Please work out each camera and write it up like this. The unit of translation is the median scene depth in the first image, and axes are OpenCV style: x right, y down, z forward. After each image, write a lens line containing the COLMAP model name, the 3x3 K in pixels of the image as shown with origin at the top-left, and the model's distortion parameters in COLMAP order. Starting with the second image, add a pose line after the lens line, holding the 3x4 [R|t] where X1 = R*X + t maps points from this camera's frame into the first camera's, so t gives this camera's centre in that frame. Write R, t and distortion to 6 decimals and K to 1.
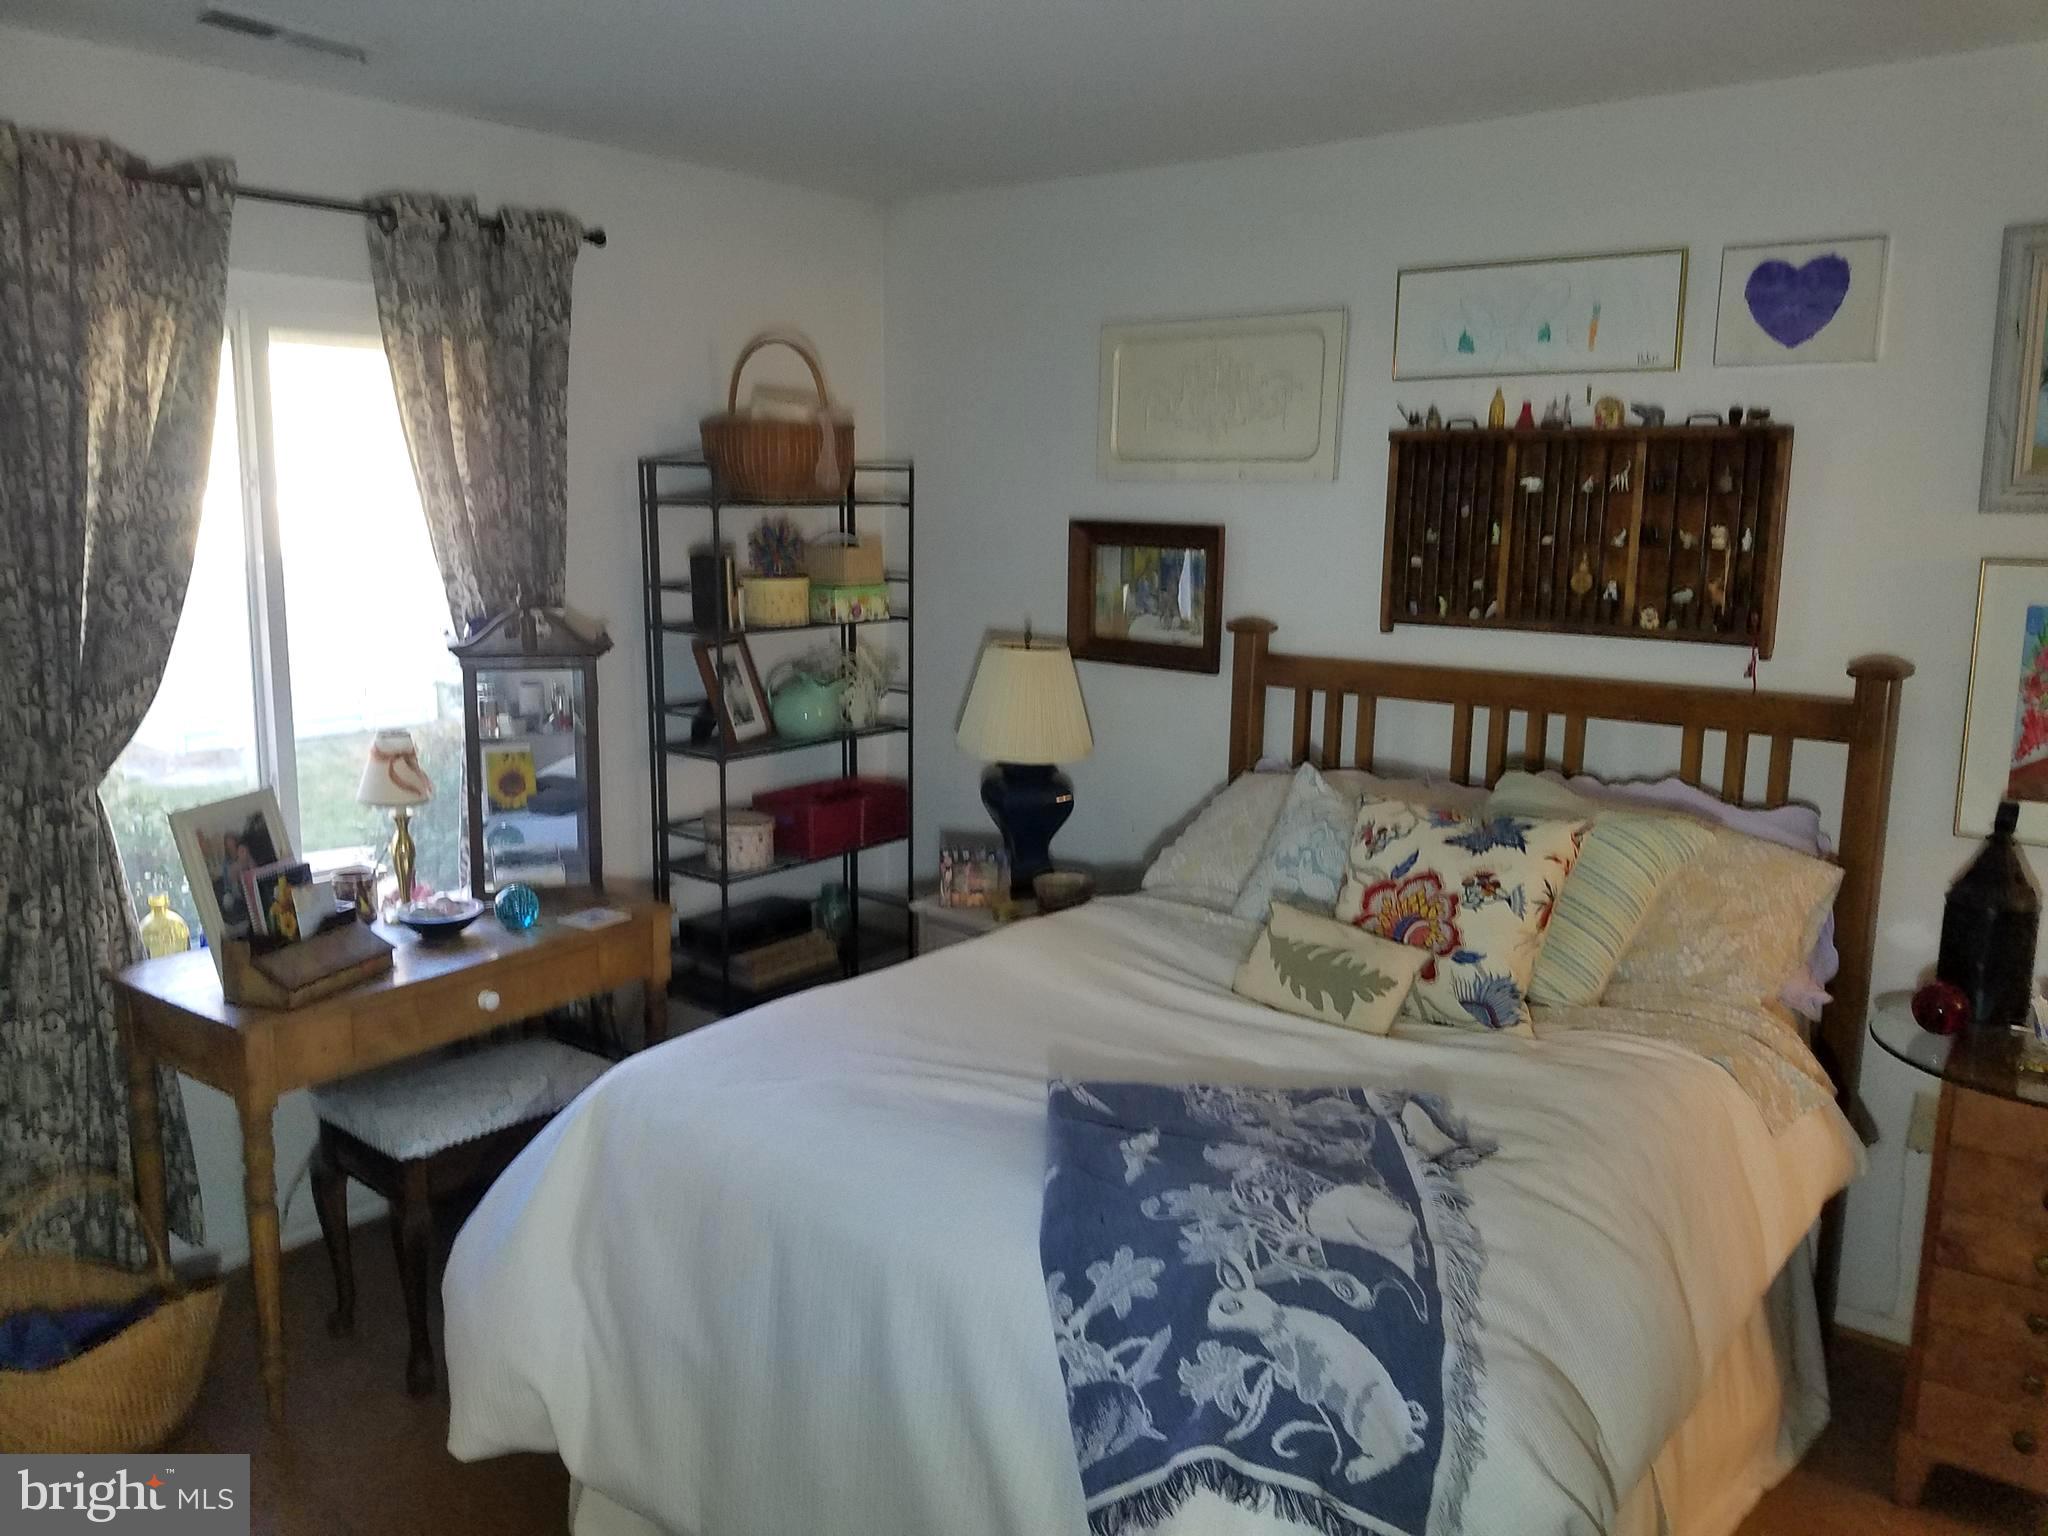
lens RADIAL K [[1542.7, 0, 1110.1], [0, 1542.7, 769.8], [0, 0, 1]] dist [0.118906, -0.217836]
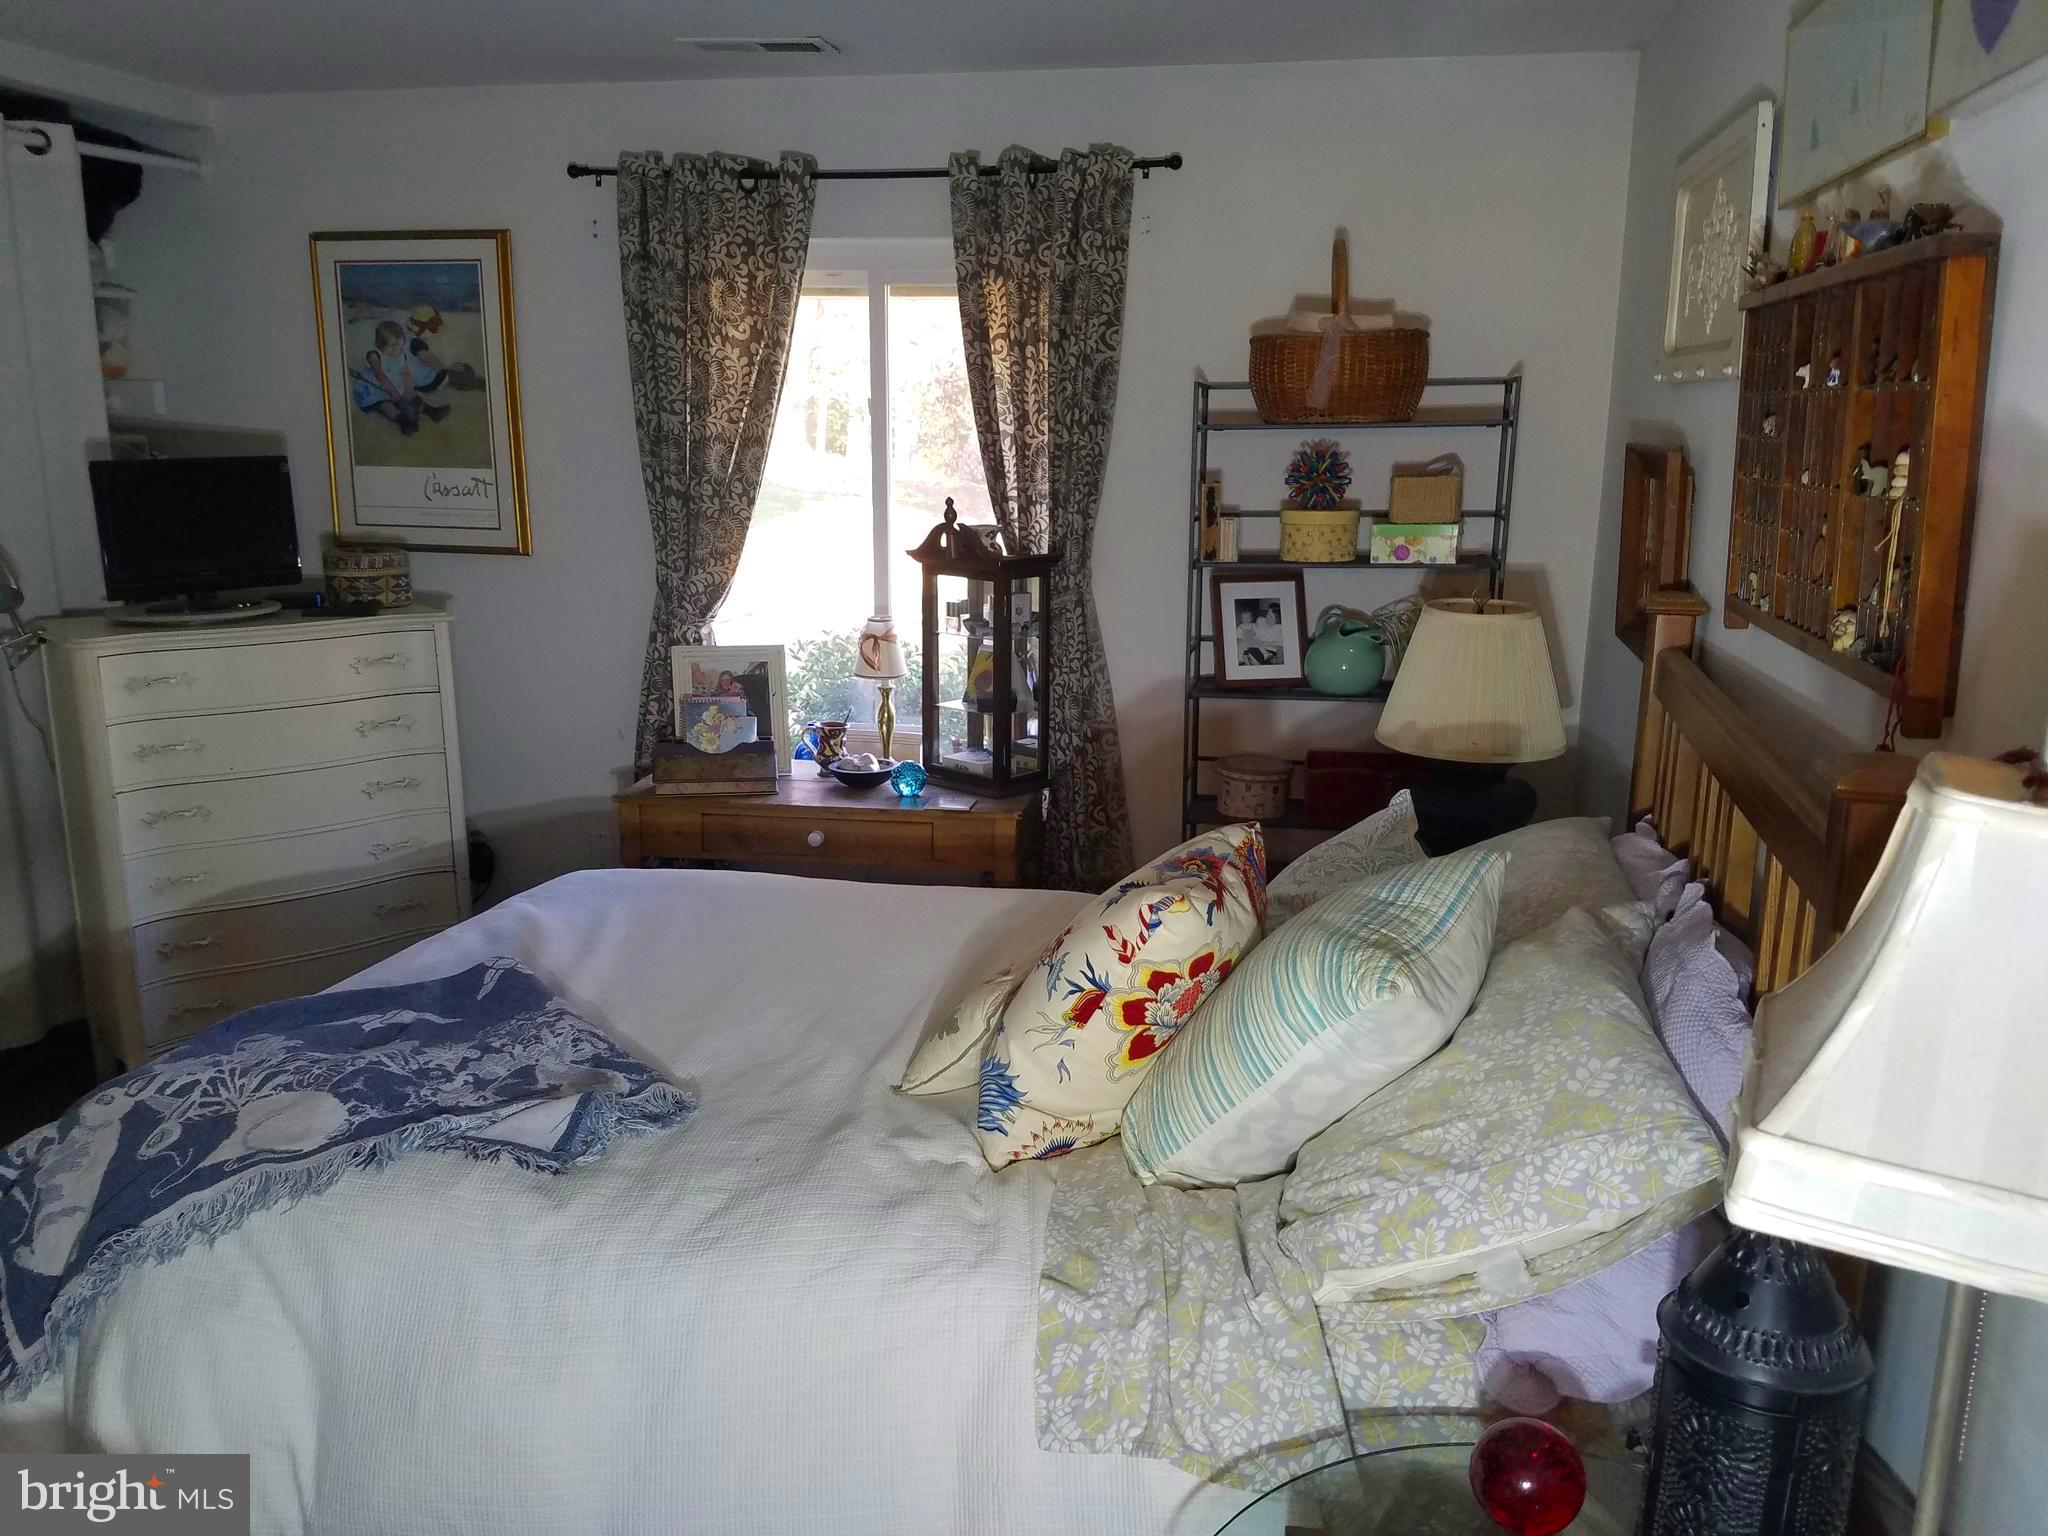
lens RADIAL K [[1667.4, 0, 1024.0], [0, 1667.4, 768.0], [0, 0, 1]] dist [0.029809, 0.000283]
pose [[0.429674, 0.179614, -0.884940, 0.812065], [-0.154480, 0.980191, 0.123941, -0.093194], [0.889672, 0.083452, 0.448909, 0.571969]]
